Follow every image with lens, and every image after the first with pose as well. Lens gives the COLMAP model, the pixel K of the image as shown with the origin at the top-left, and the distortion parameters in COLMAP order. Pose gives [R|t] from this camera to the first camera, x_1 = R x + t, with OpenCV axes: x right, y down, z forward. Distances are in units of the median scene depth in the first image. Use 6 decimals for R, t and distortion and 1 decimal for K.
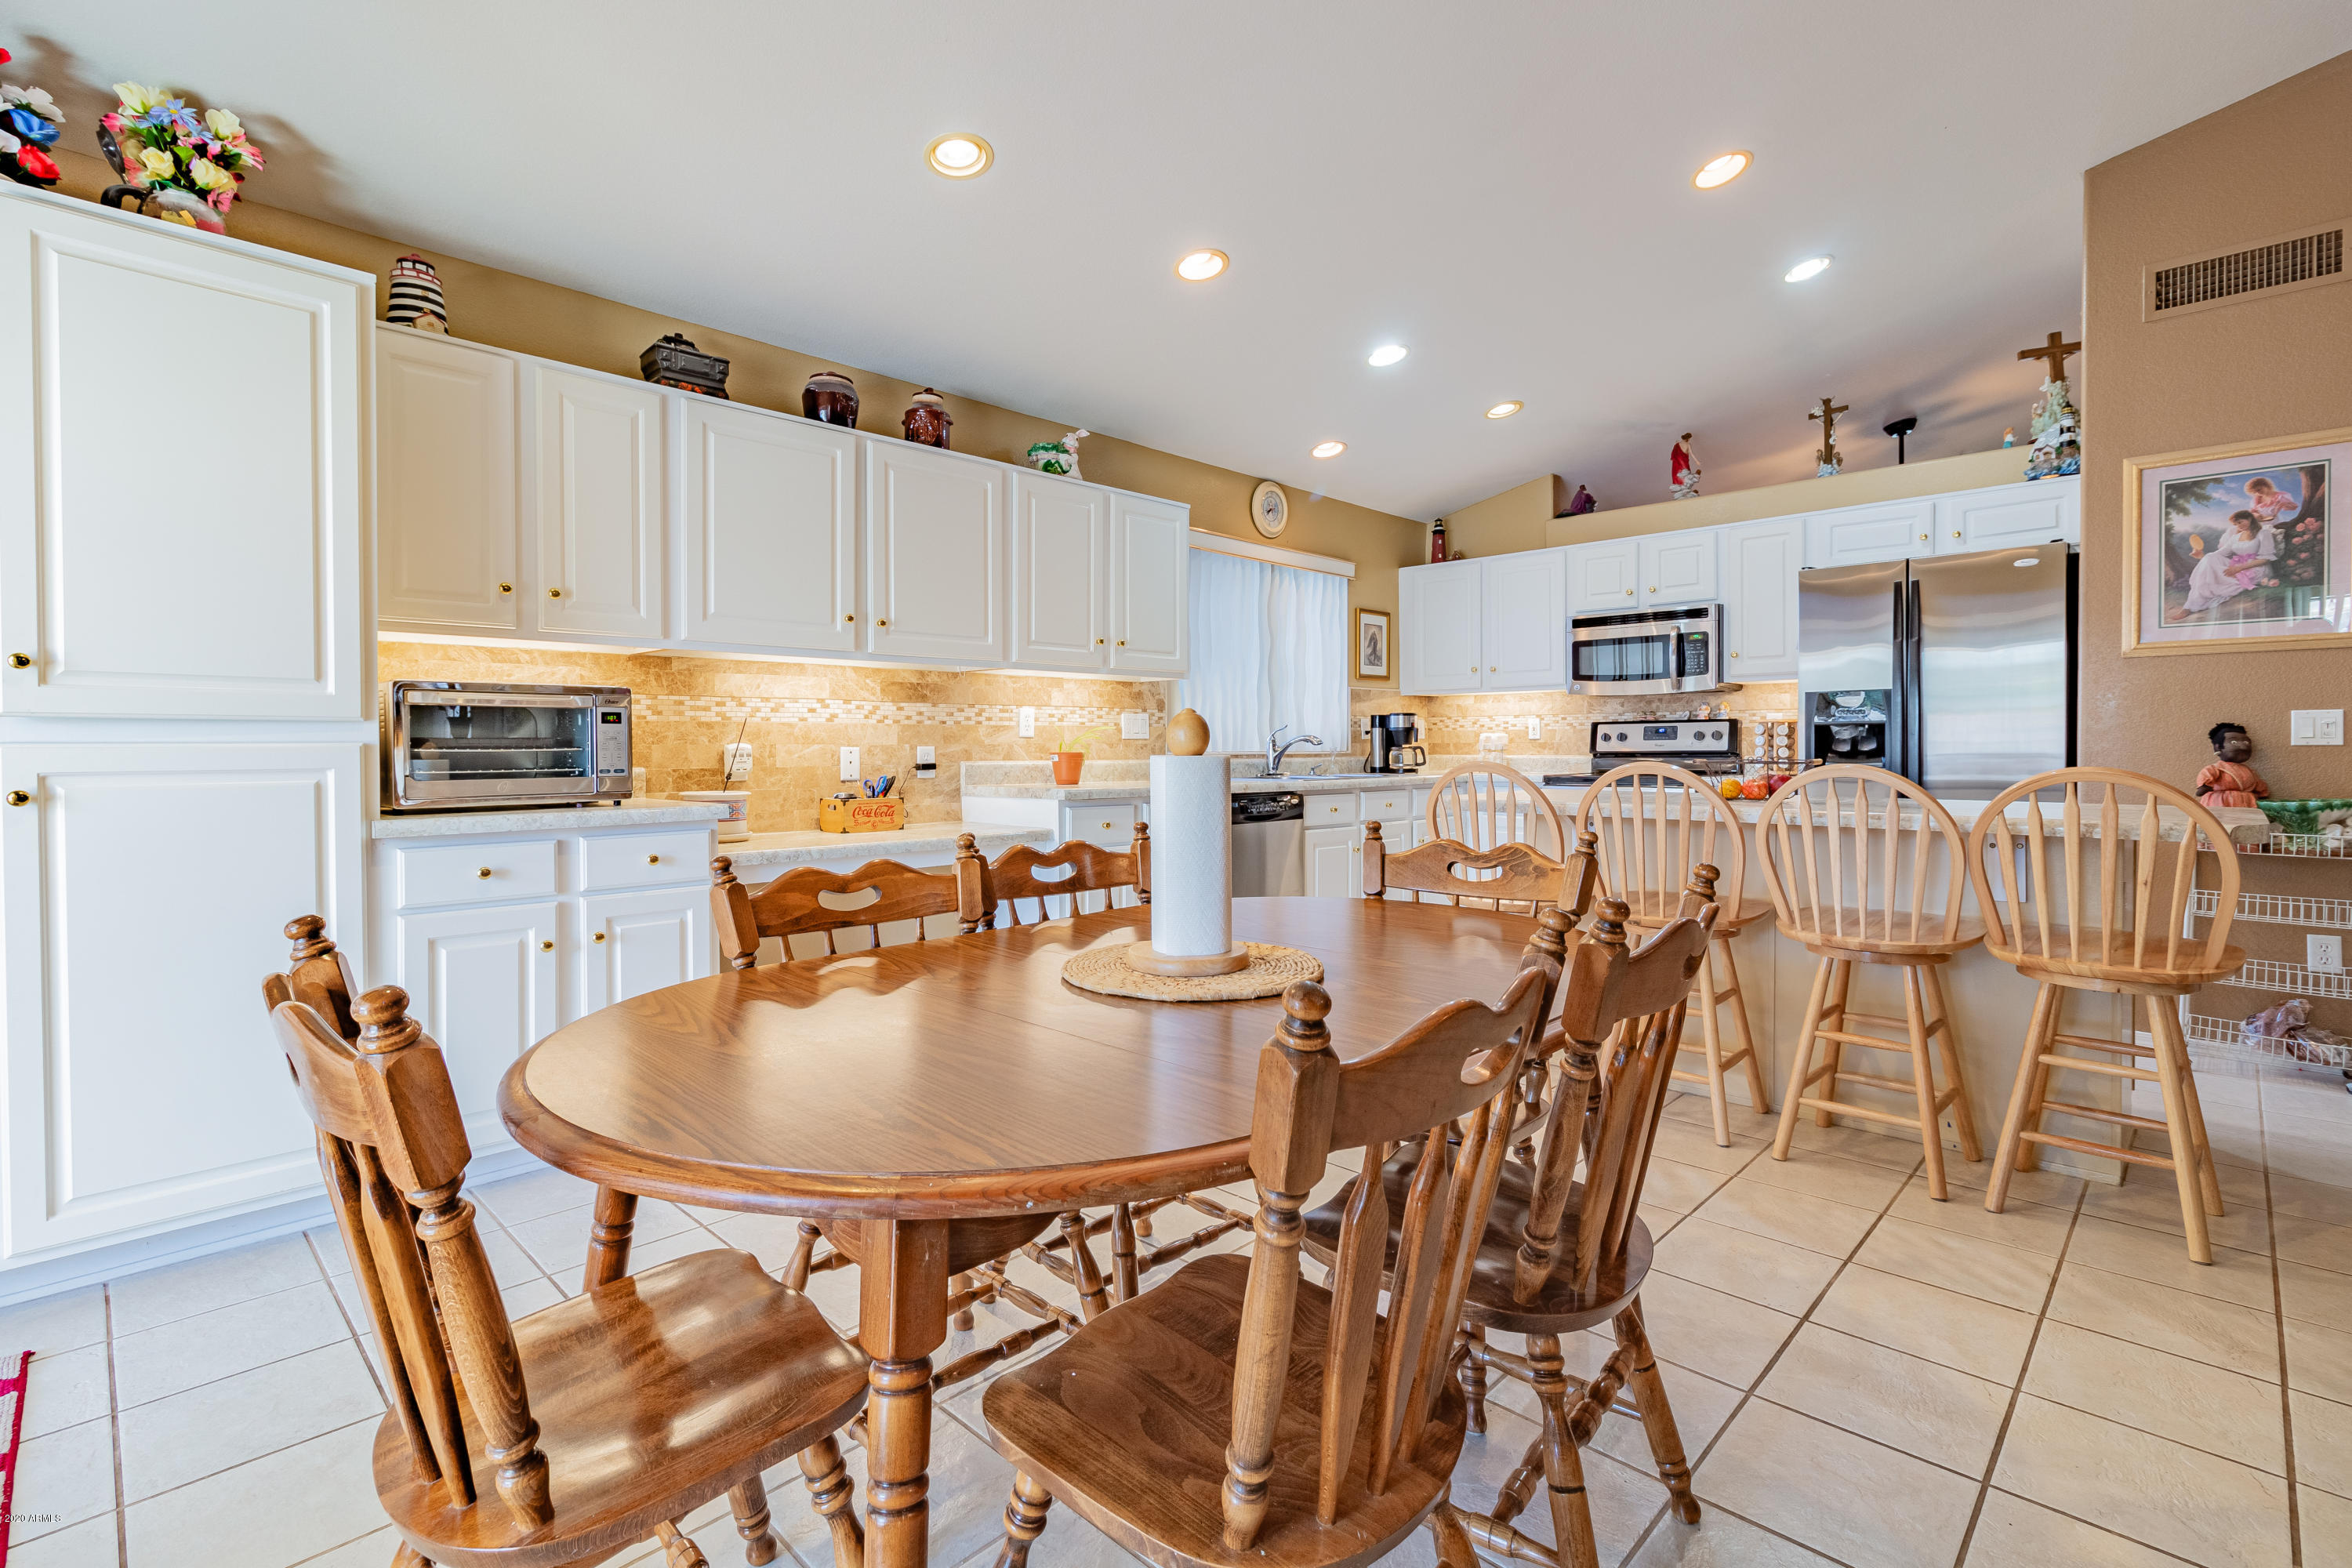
lens RADIAL K [[1068.4, 0, 1176.0], [0, 1068.4, 784.0], [0, 0, 1]] dist [0.002546, -0.000308]
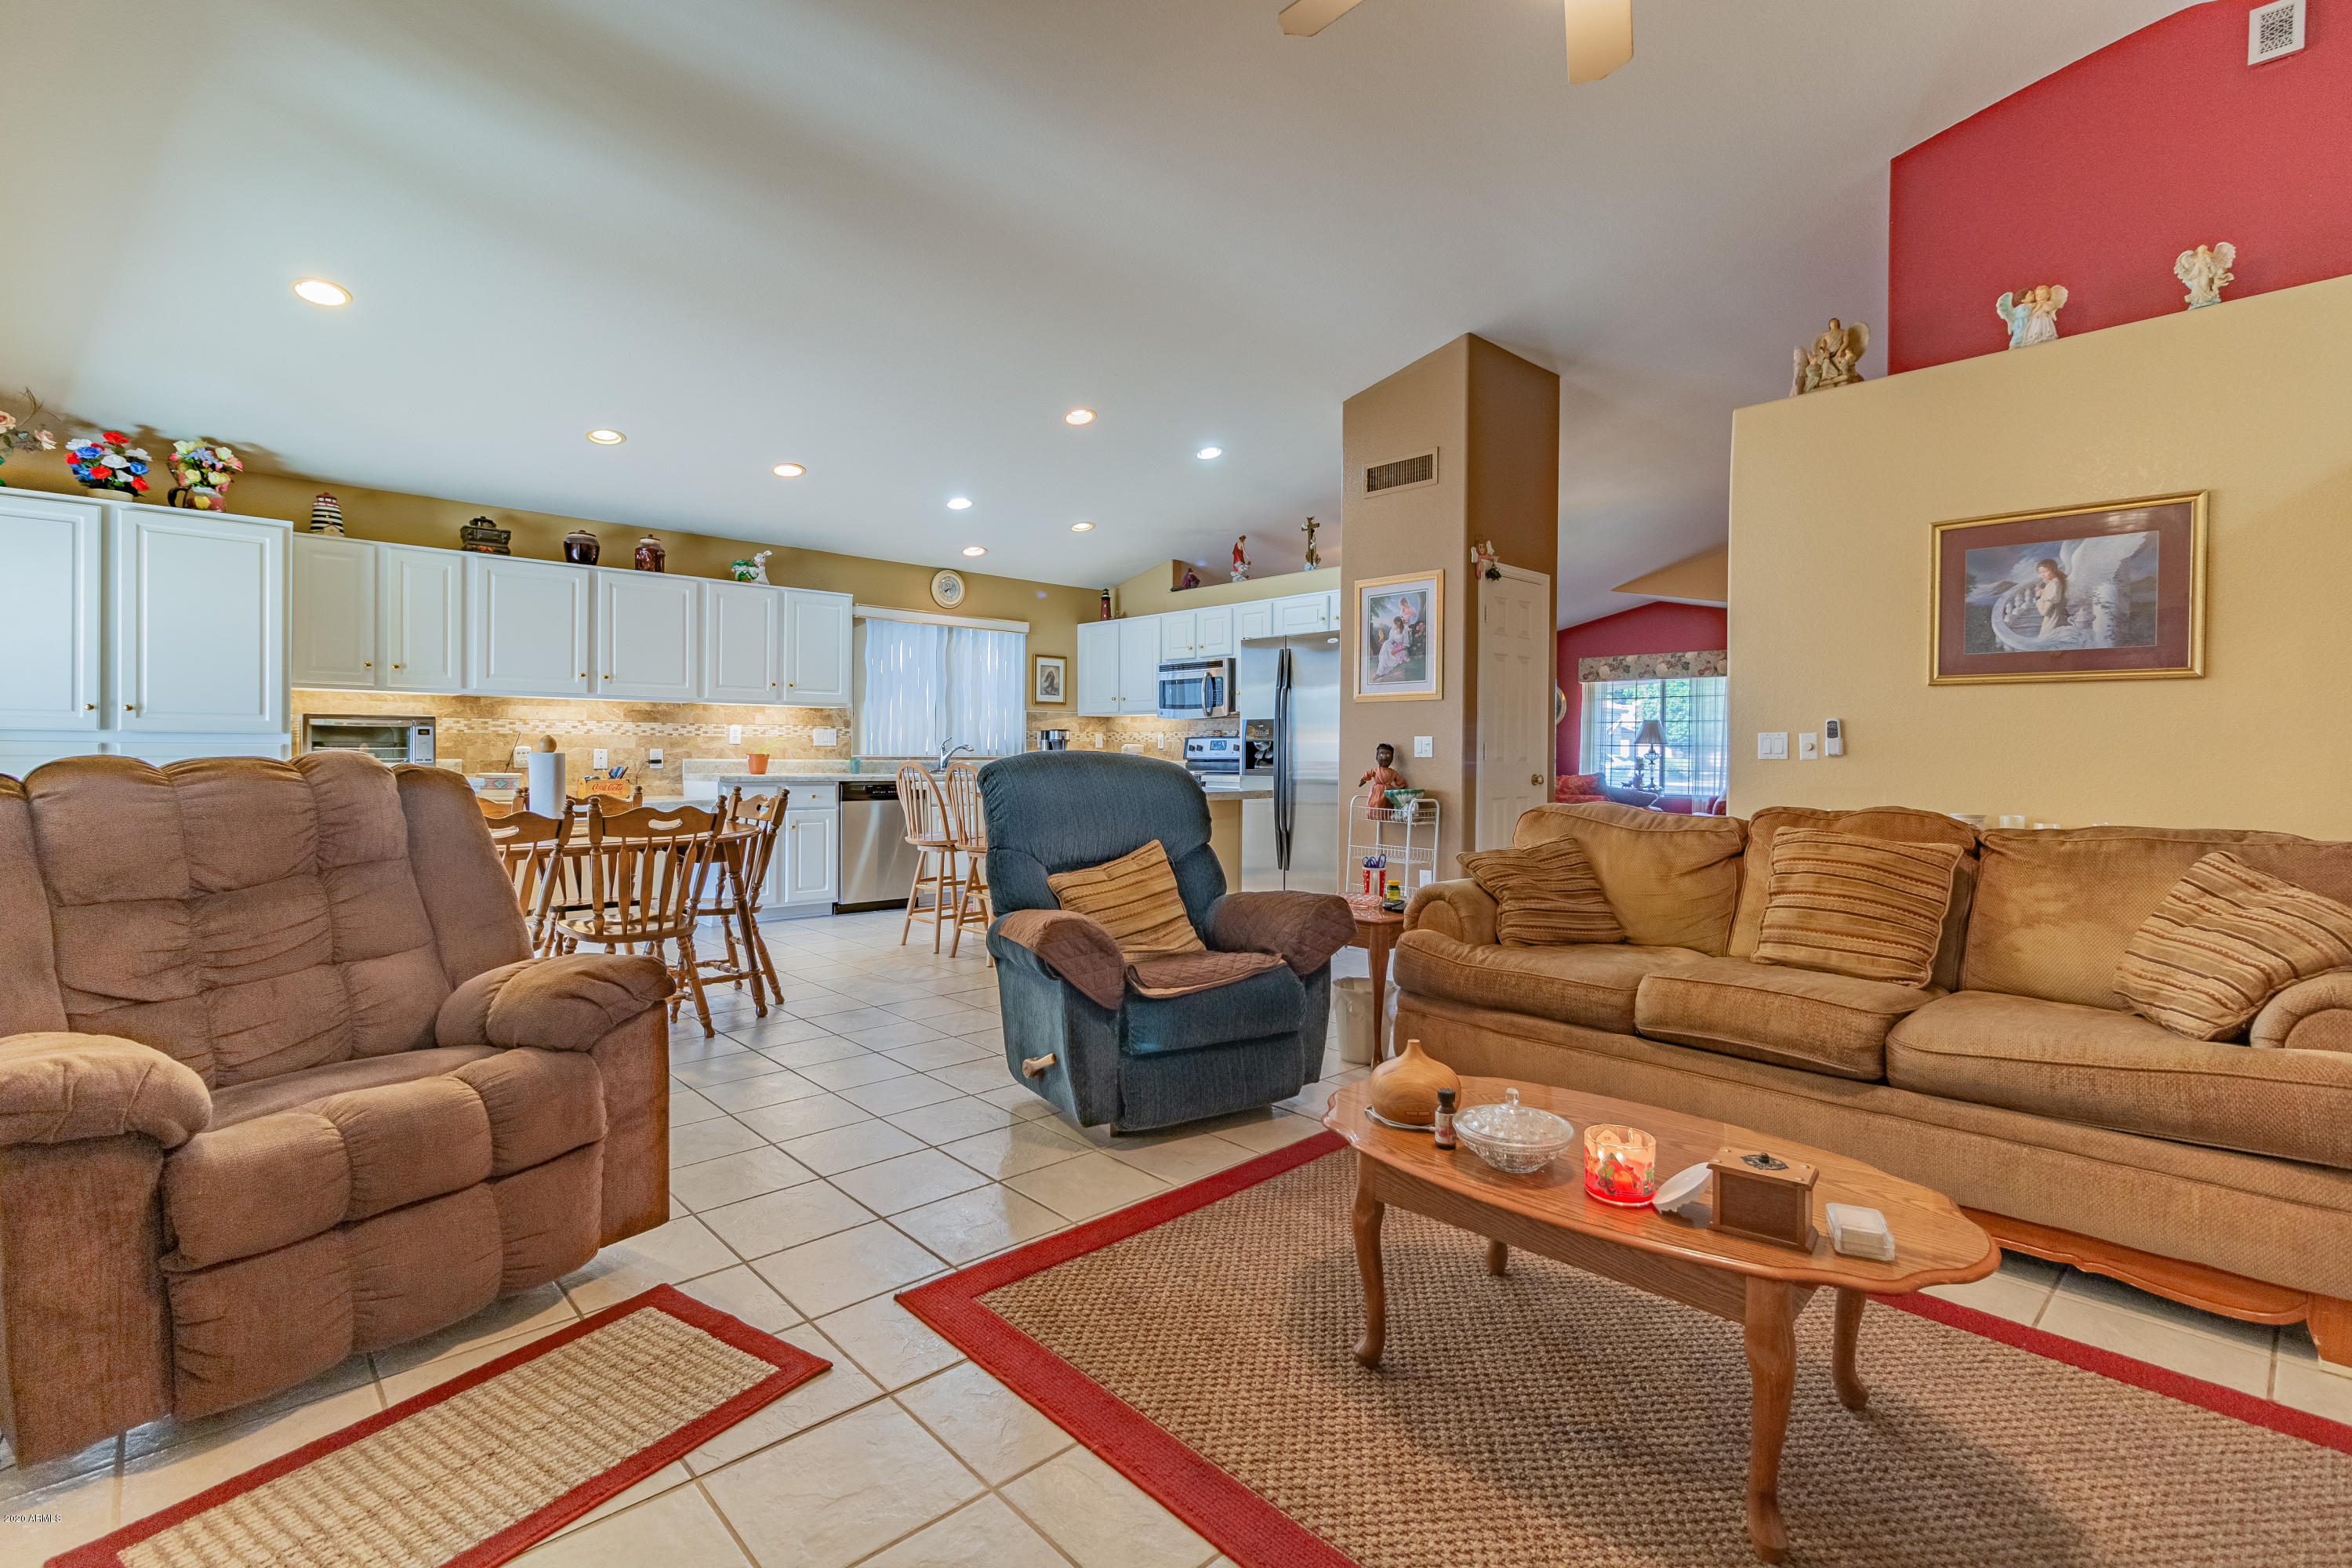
lens RADIAL K [[1068.4, 0, 1176.0], [0, 1068.4, 784.0], [0, 0, 1]] dist [0.002546, -0.000308]
pose [[0.998820, 0.011663, -0.047153, 0.679456], [-0.011945, 0.999912, -0.005720, 0.019119], [0.047082, 0.006276, 0.998871, -0.632928]]
